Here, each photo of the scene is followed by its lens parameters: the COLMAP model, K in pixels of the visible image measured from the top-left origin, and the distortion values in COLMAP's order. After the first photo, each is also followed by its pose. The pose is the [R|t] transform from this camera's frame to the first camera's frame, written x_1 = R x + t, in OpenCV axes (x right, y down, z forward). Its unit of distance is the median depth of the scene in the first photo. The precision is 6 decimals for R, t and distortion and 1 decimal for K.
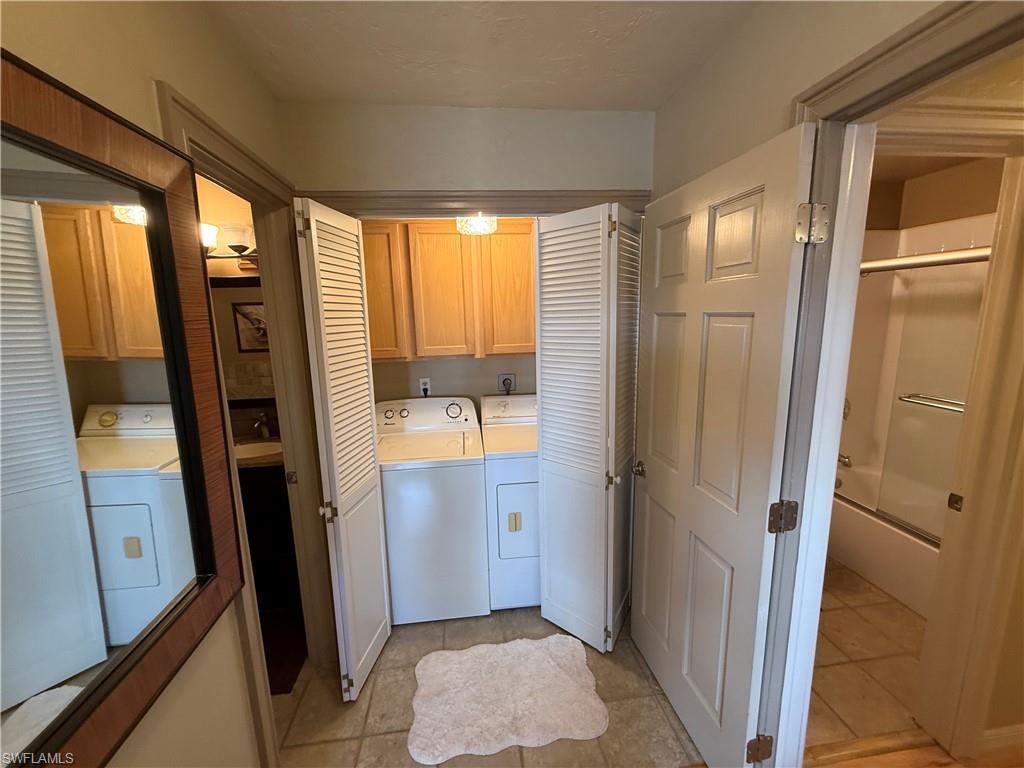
lens RADIAL K [[406.1, 0, 509.0], [0, 406.1, 386.7], [0, 0, 1]] dist [-0.002352, -0.000122]
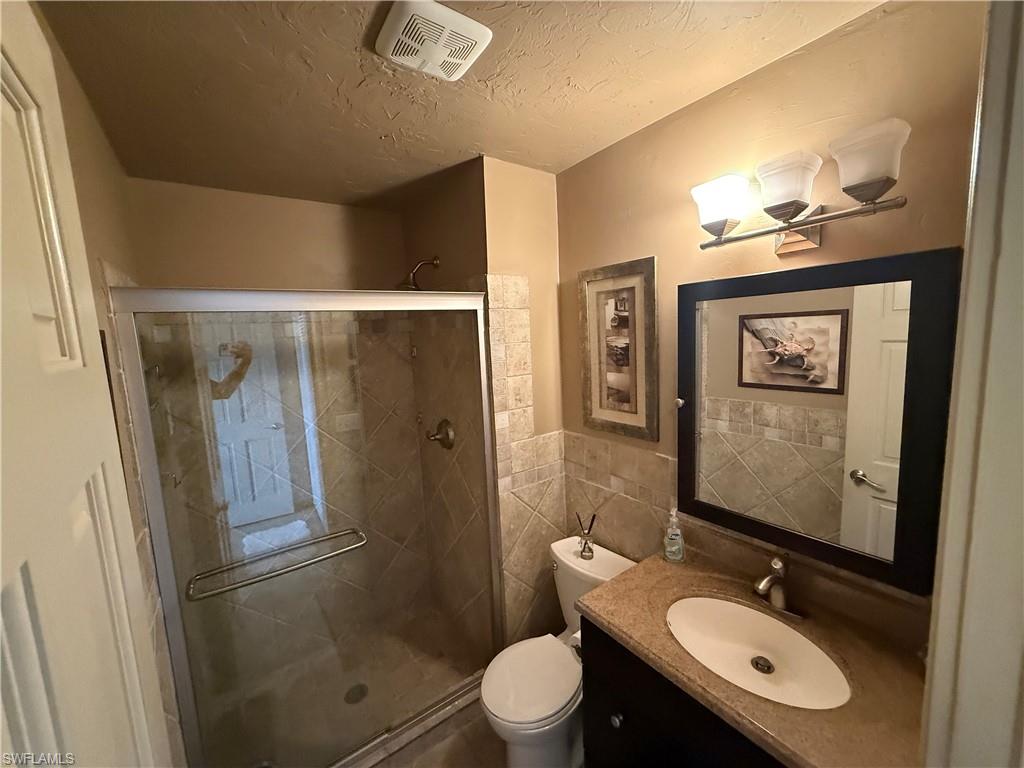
lens RADIAL K [[406.1, 0, 513.3], [0, 406.1, 384.4], [0, 0, 1]] dist [-0.002352, -0.000122]
pose [[0.477336, 0.114777, -0.871193, -0.250834], [-0.125177, 0.990203, 0.061870, -0.084972], [0.869759, 0.079521, 0.487027, 0.333705]]
